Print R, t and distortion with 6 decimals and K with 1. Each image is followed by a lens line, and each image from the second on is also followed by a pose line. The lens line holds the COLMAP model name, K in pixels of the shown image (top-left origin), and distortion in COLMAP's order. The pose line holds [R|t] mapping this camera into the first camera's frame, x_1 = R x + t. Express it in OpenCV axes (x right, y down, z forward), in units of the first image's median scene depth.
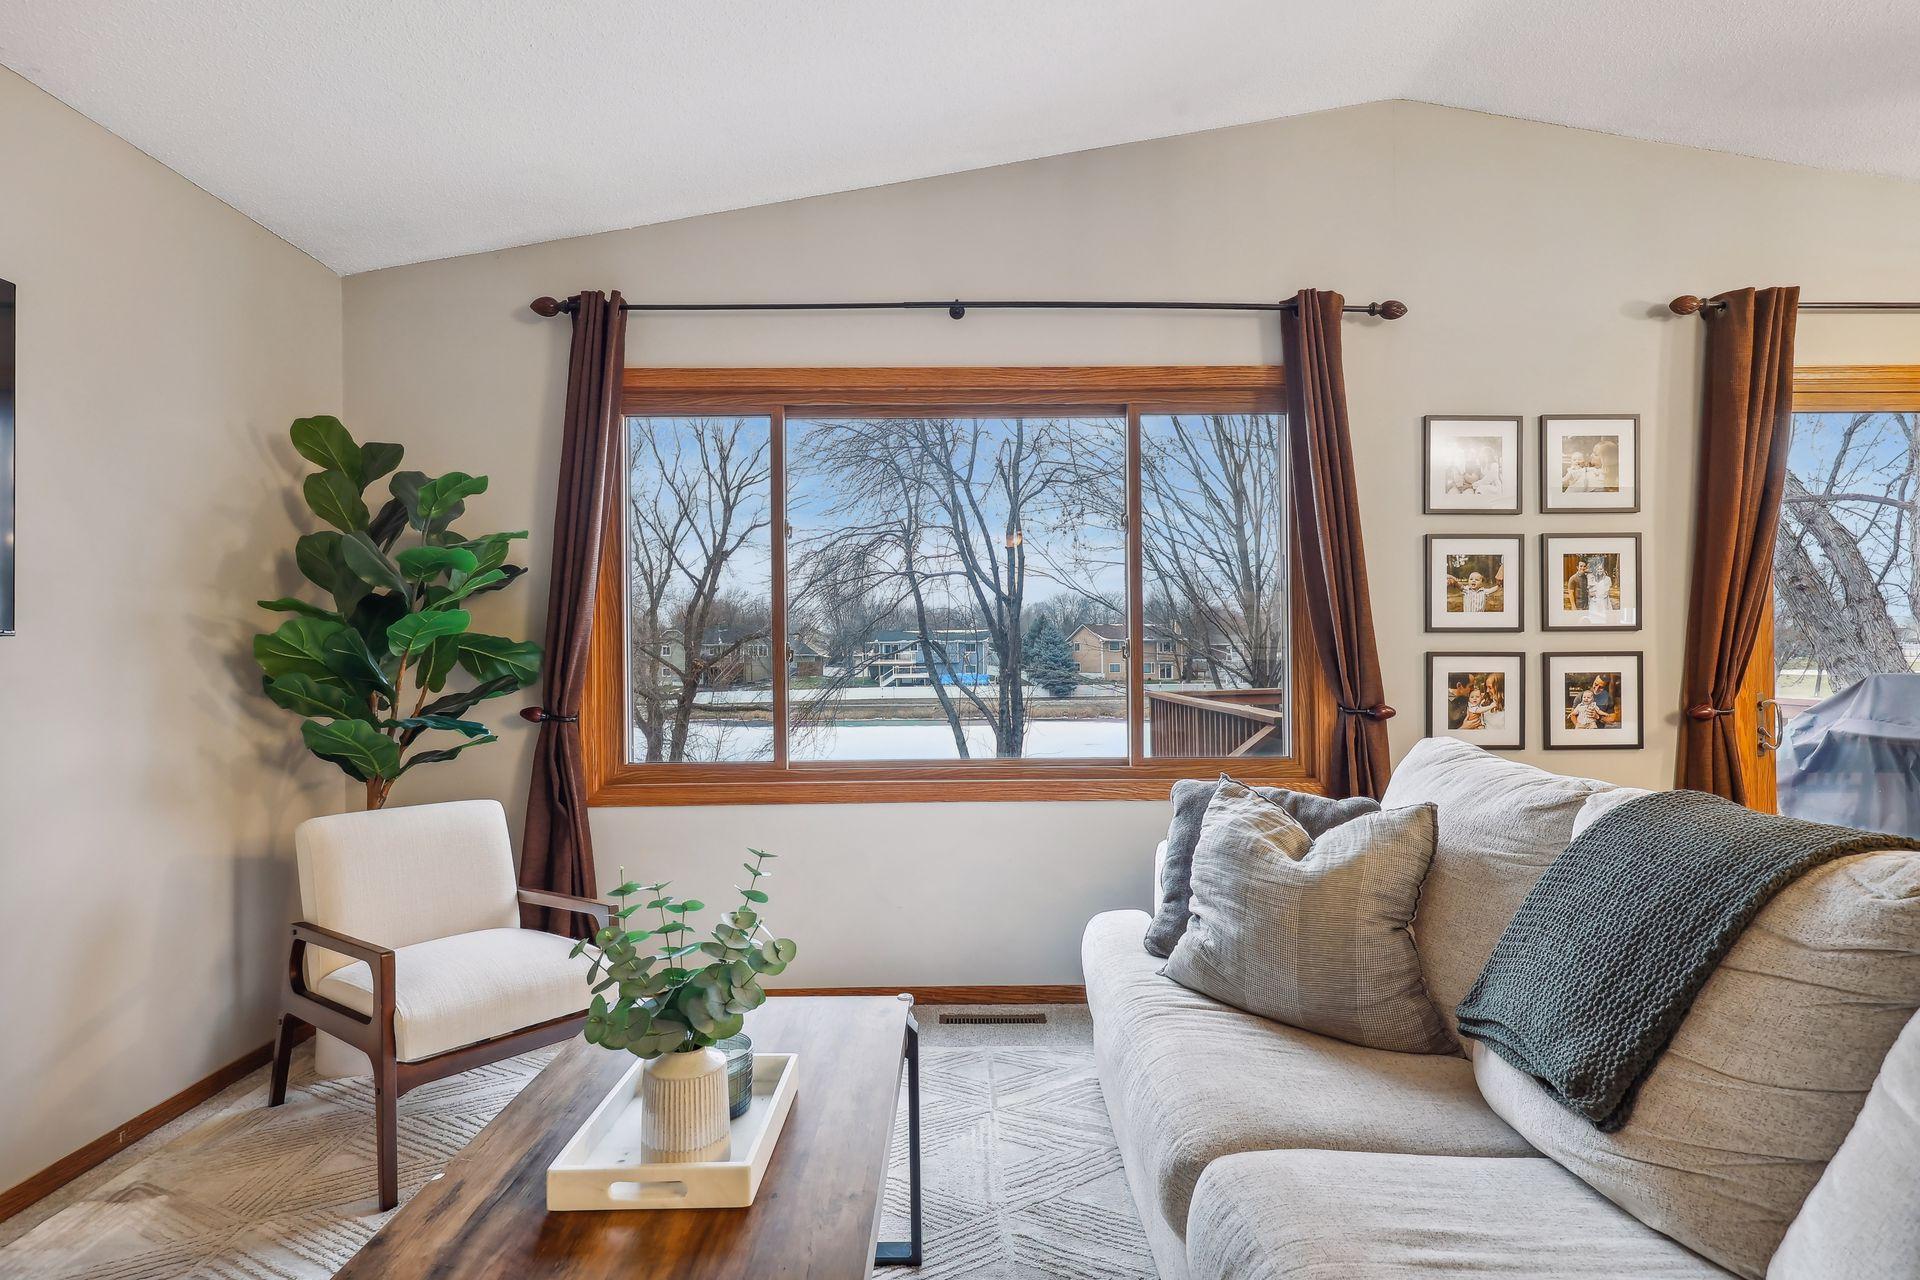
lens RADIAL K [[1127.9, 0, 954.4], [0, 1127.9, 639.9], [0, 0, 1]] dist [0.004946, 0.000094]
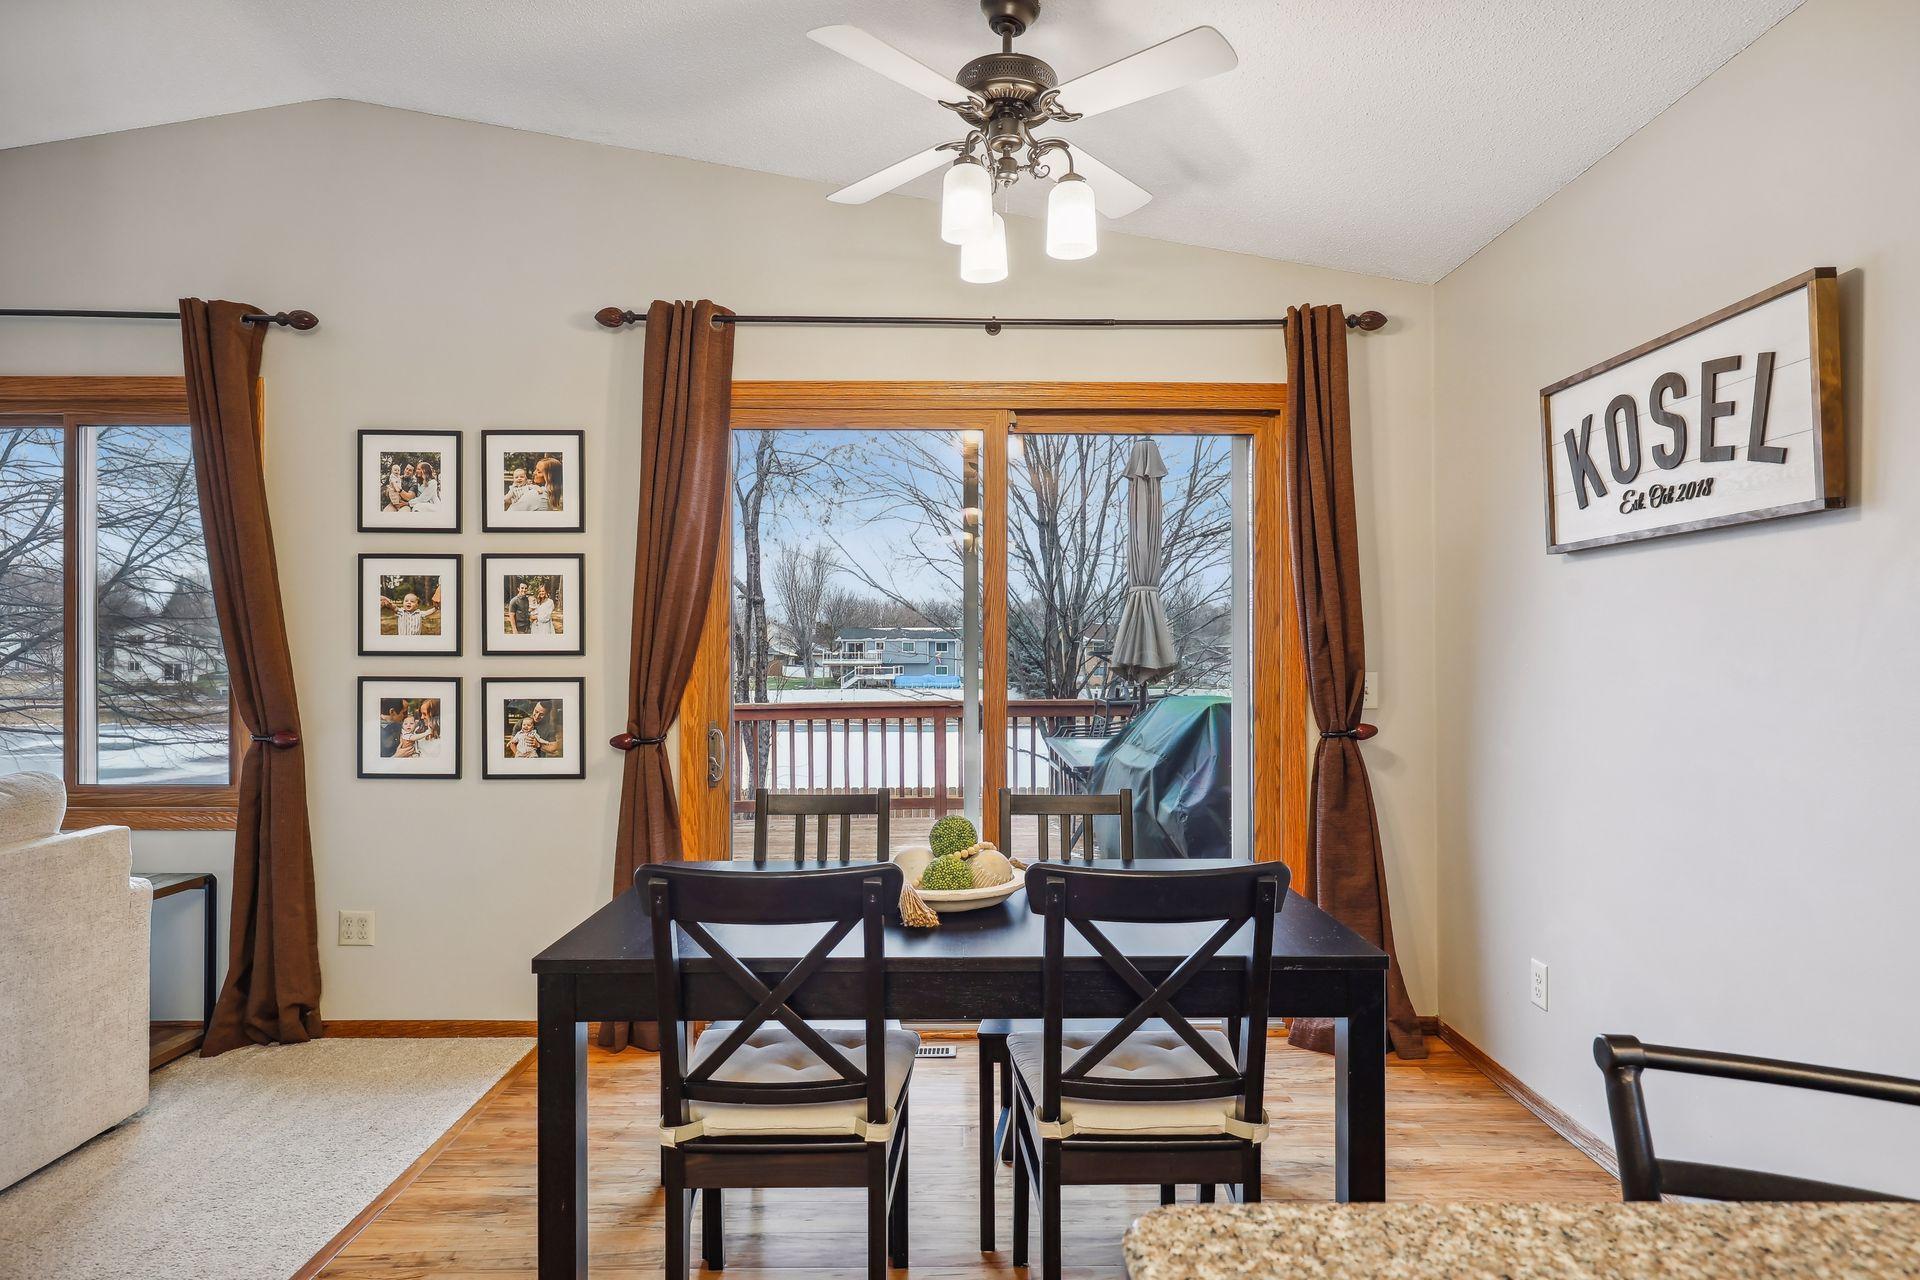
lens RADIAL K [[1087.1, 0, 962.4], [0, 1087.1, 645.2], [0, 0, 1]] dist [0.001389, 0.001757]
pose [[0.999949, 0.007493, -0.006798, 0.935877], [-0.007473, 0.999968, 0.002988, -0.022374], [0.006820, -0.002937, 0.999972, 0.079684]]
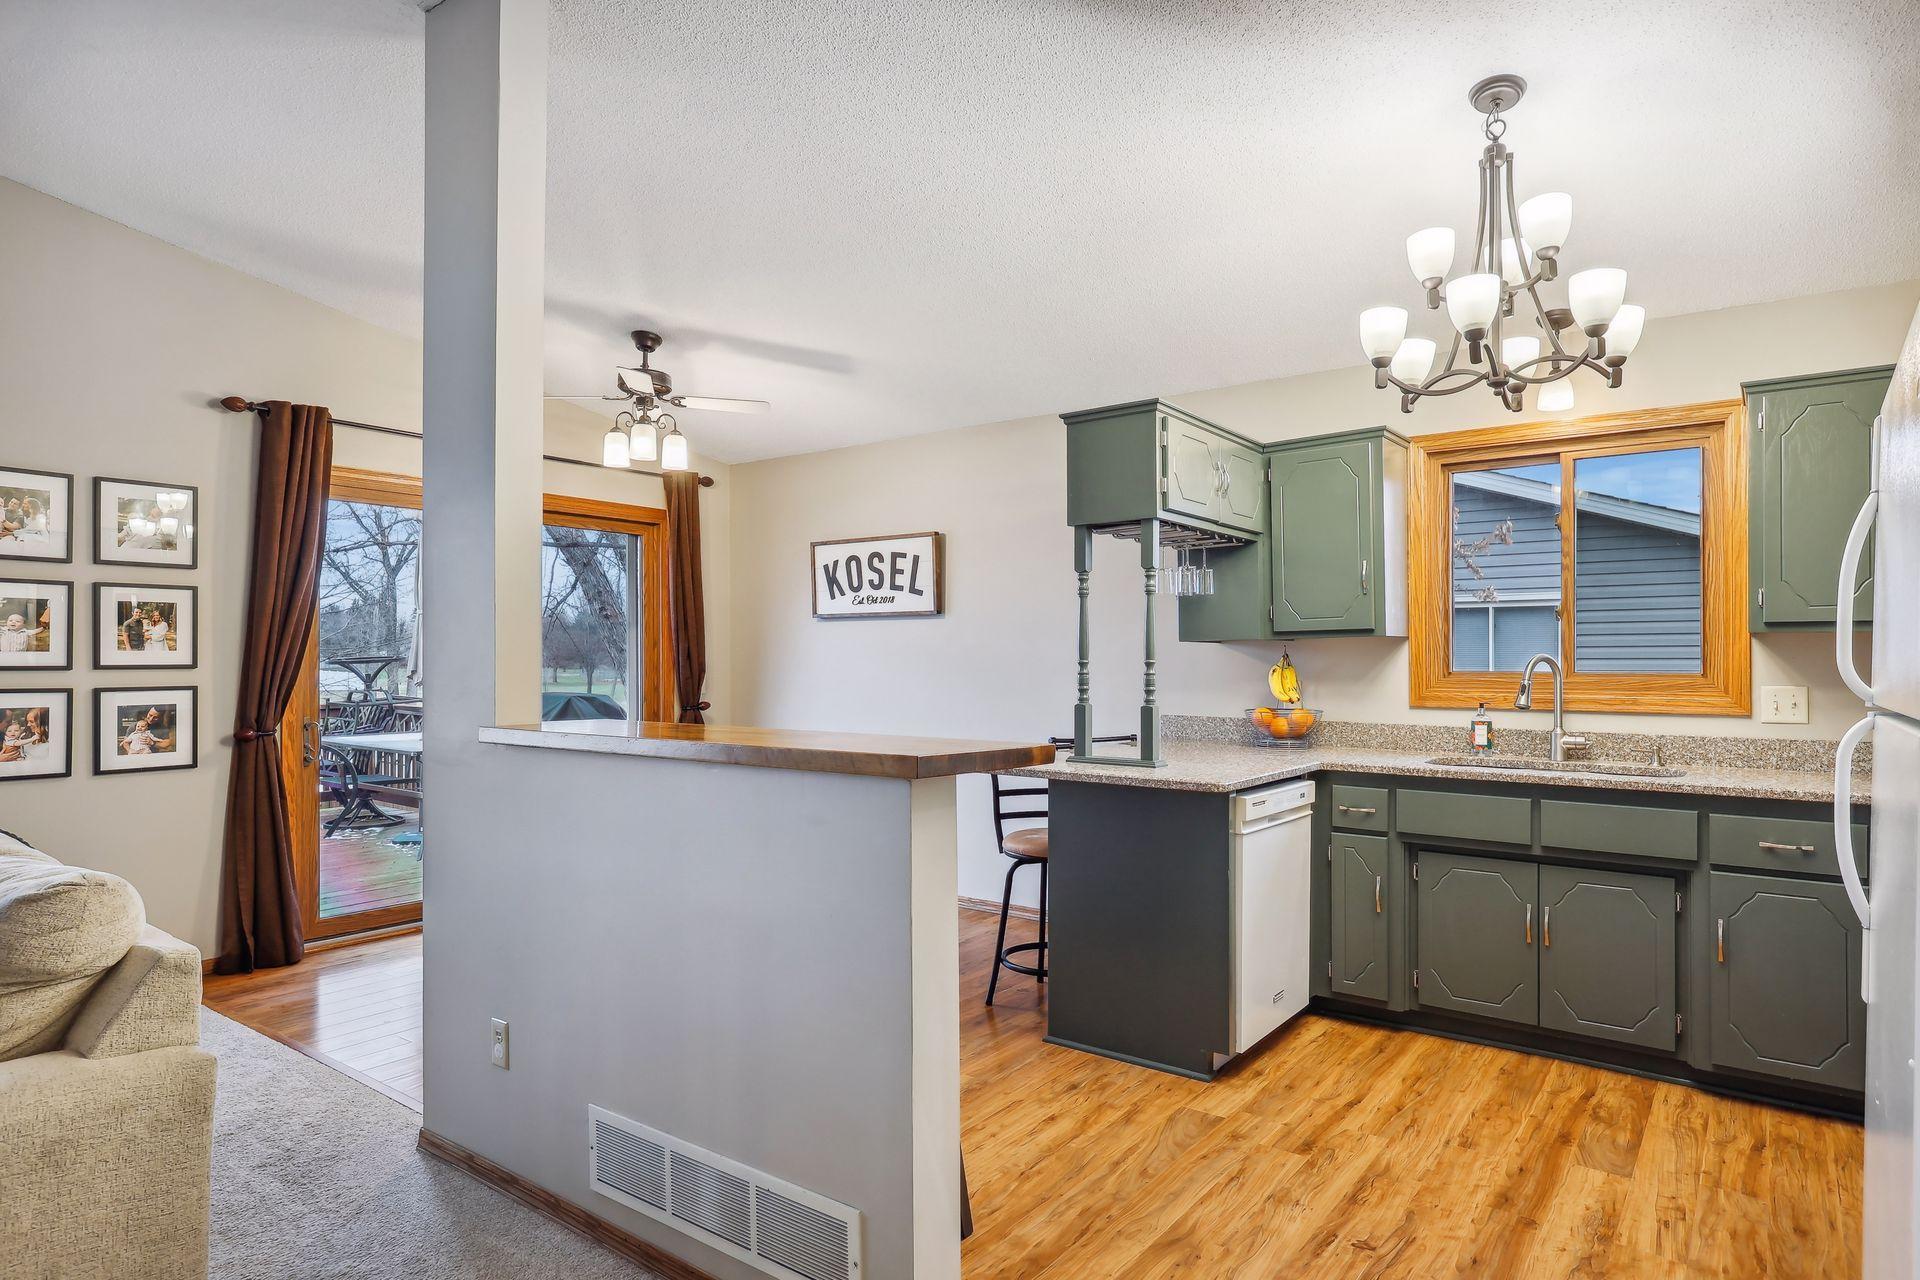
lens RADIAL K [[1087.1, 0, 965.5], [0, 1087.1, 651.3], [0, 0, 1]] dist [0.001389, 0.001757]
pose [[0.612152, 0.010693, 0.790668, 0.196703], [-0.010828, 0.999928, -0.005140, -0.029304], [-0.790666, -0.005415, 0.612224, -0.343563]]
